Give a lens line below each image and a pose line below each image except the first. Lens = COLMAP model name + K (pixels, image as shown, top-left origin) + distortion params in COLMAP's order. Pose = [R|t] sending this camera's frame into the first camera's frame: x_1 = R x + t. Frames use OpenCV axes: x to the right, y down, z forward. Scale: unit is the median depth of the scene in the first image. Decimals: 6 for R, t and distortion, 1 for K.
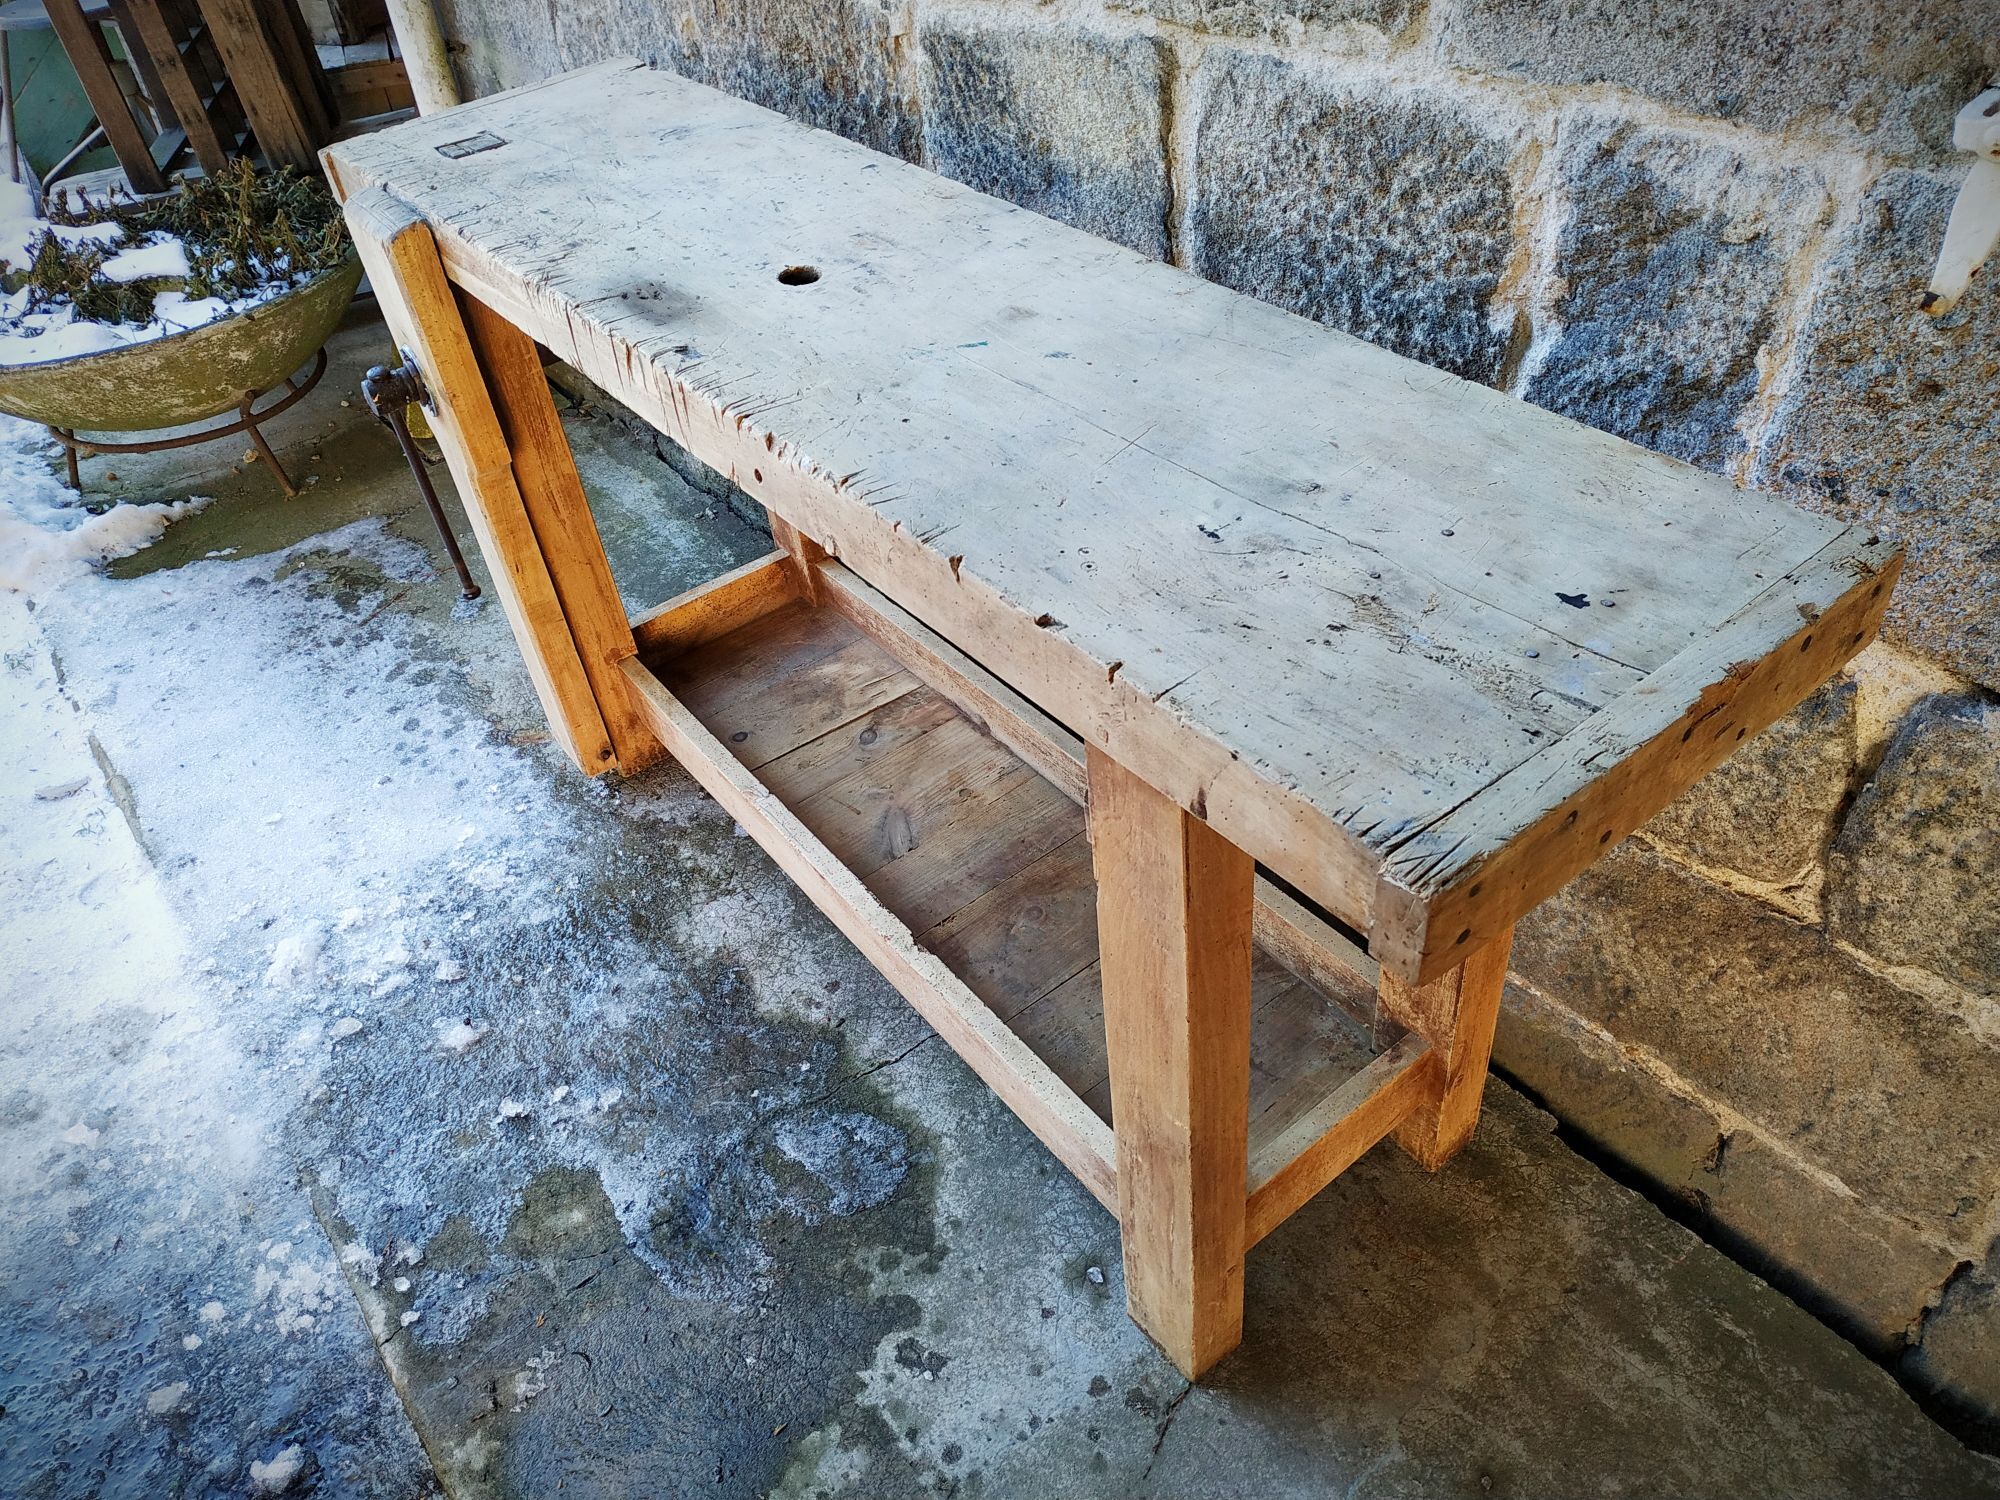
lens RADIAL K [[1450.2, 0, 995.2], [0, 1450.2, 754.6], [0, 0, 1]] dist [0.000393, -0.007848]
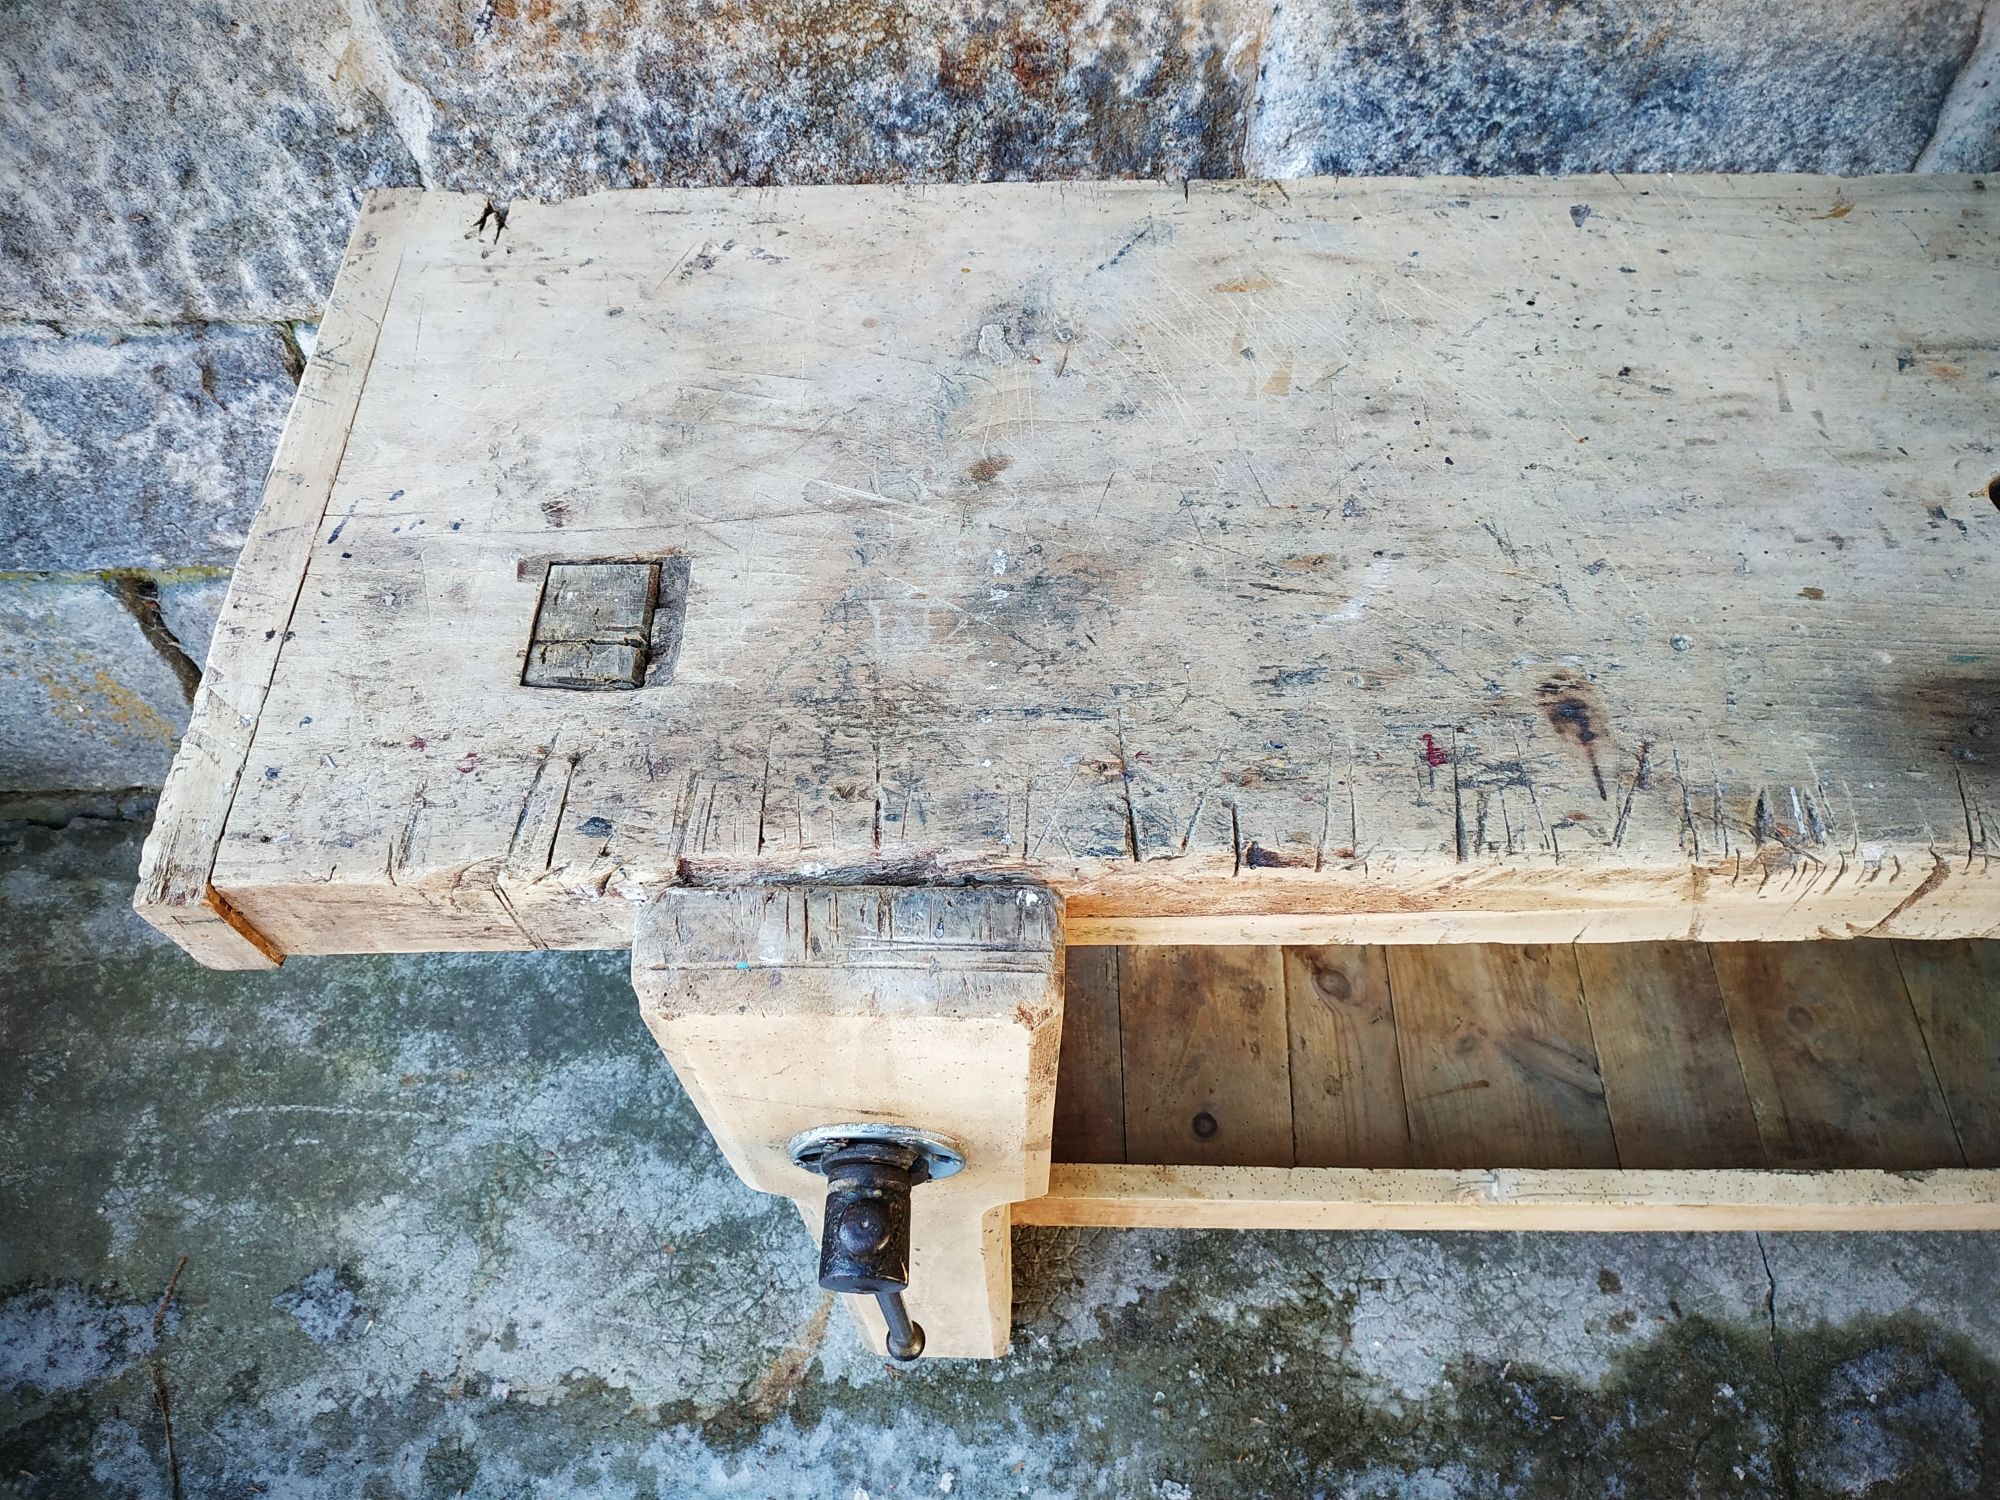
lens RADIAL K [[1469.0, 0, 991.2], [0, 1469.0, 761.4], [0, 0, 1]] dist [-0.005057, -0.007718]
pose [[0.610226, -0.627851, 0.483144, -0.635520], [0.490699, 0.778331, 0.391683, -0.617284], [-0.621964, -0.001937, 0.783043, 0.809450]]
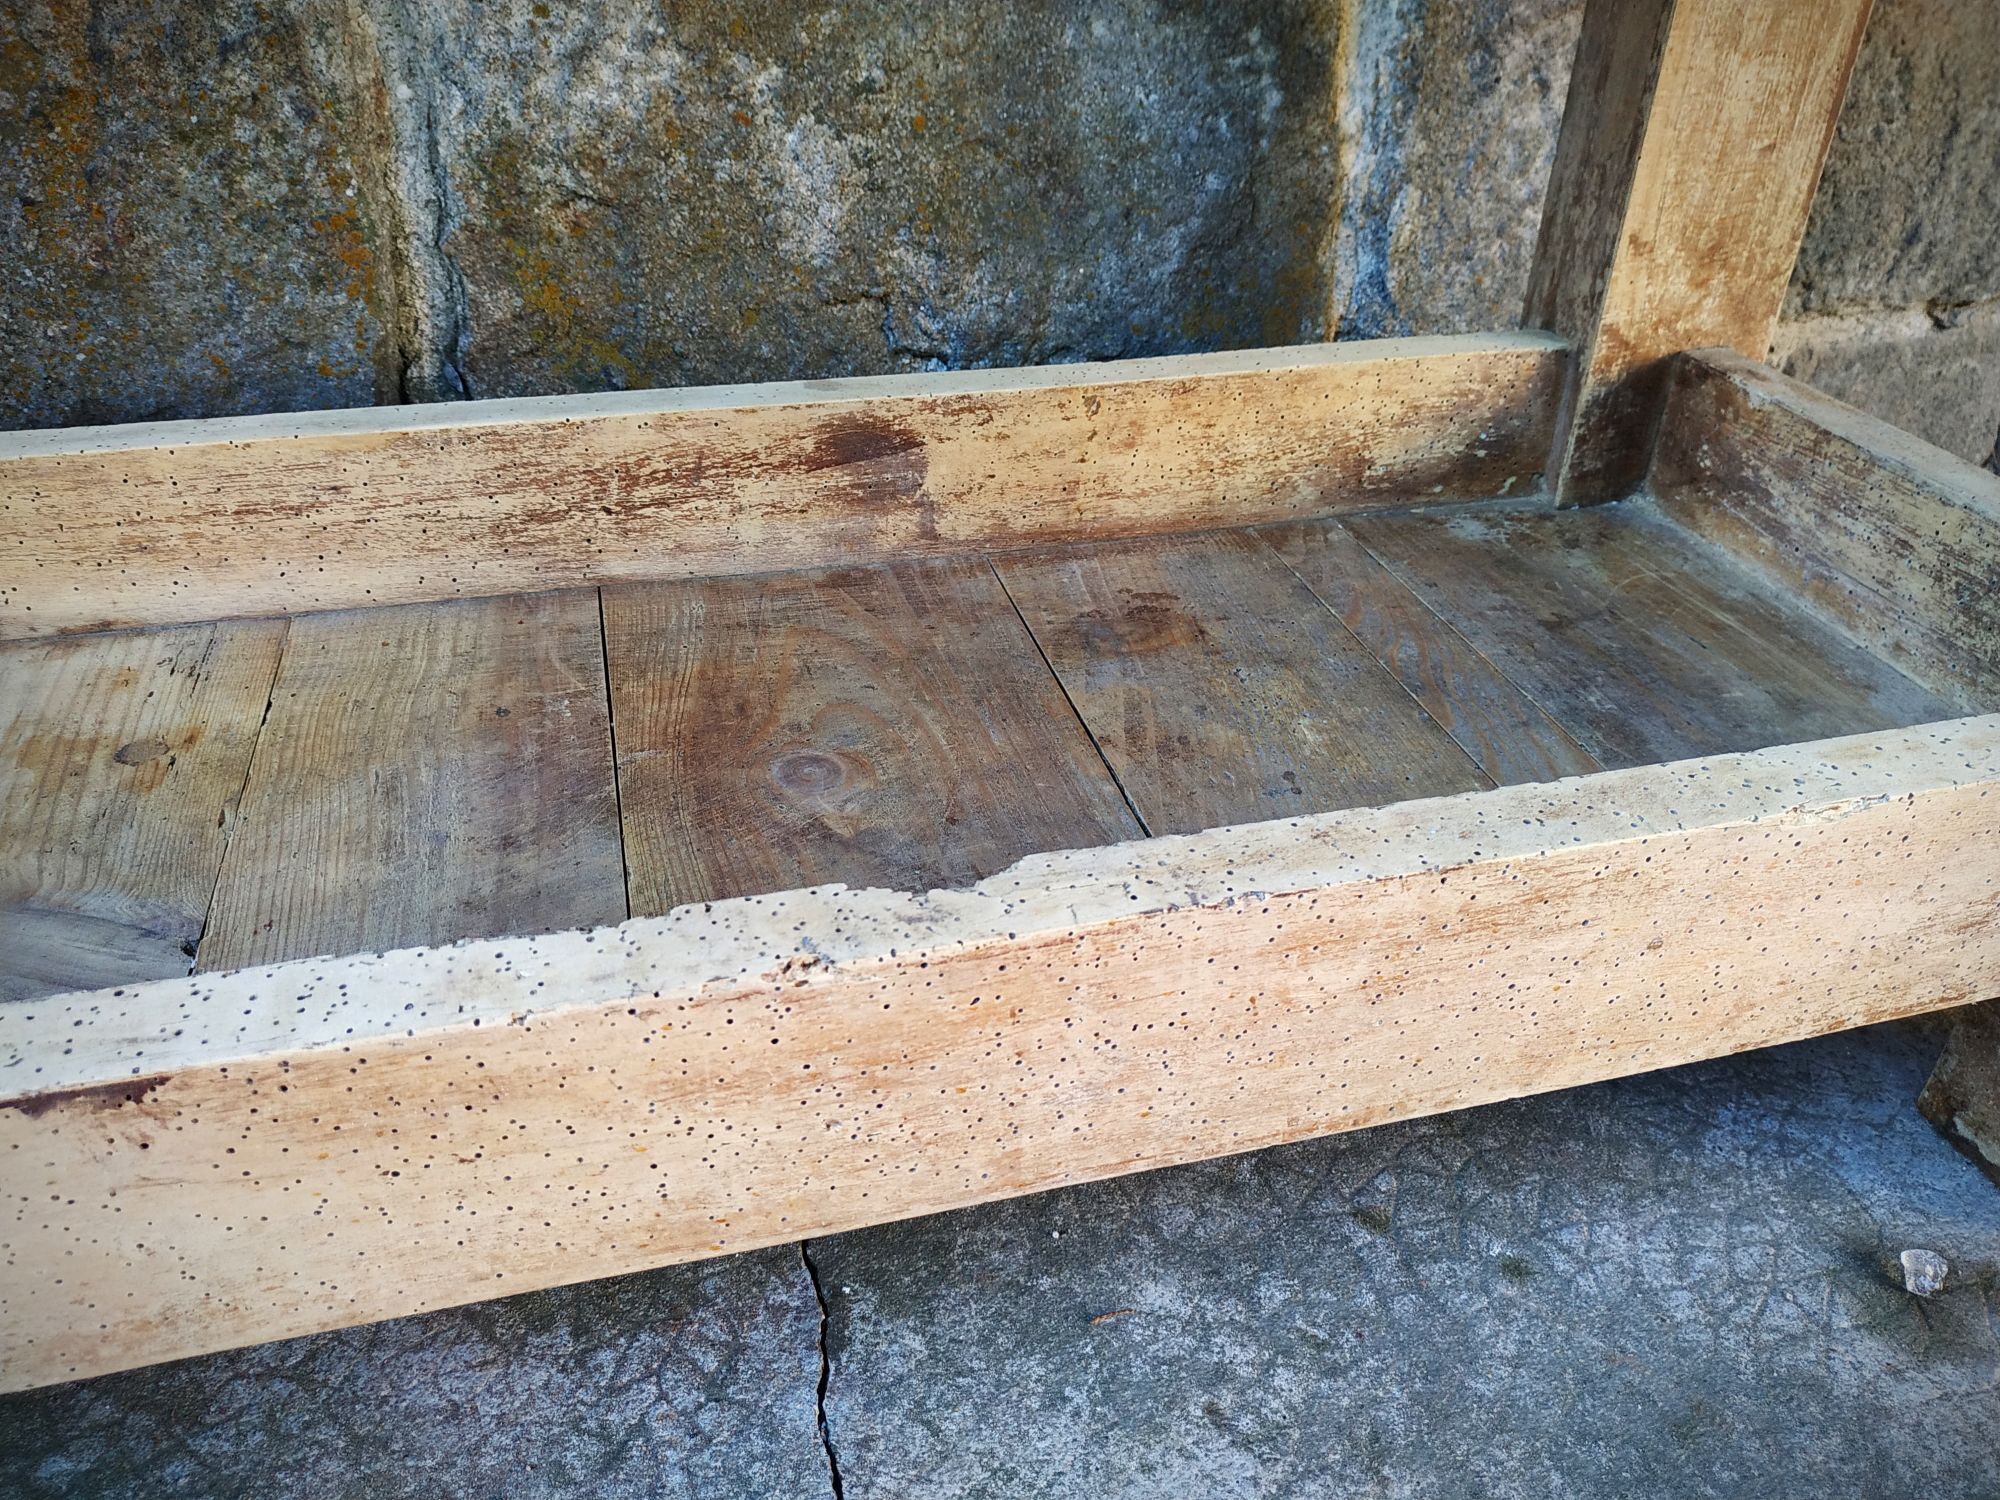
lens RADIAL K [[1464.3, 0, 998.3], [0, 1464.3, 755.6], [0, 0, 1]] dist [-0.000202, -0.012772]
pose [[0.384042, -0.423741, 0.820339, -0.247715], [0.565245, 0.810421, 0.153998, 0.102222], [-0.730075, 0.404551, 0.550753, 0.984475]]
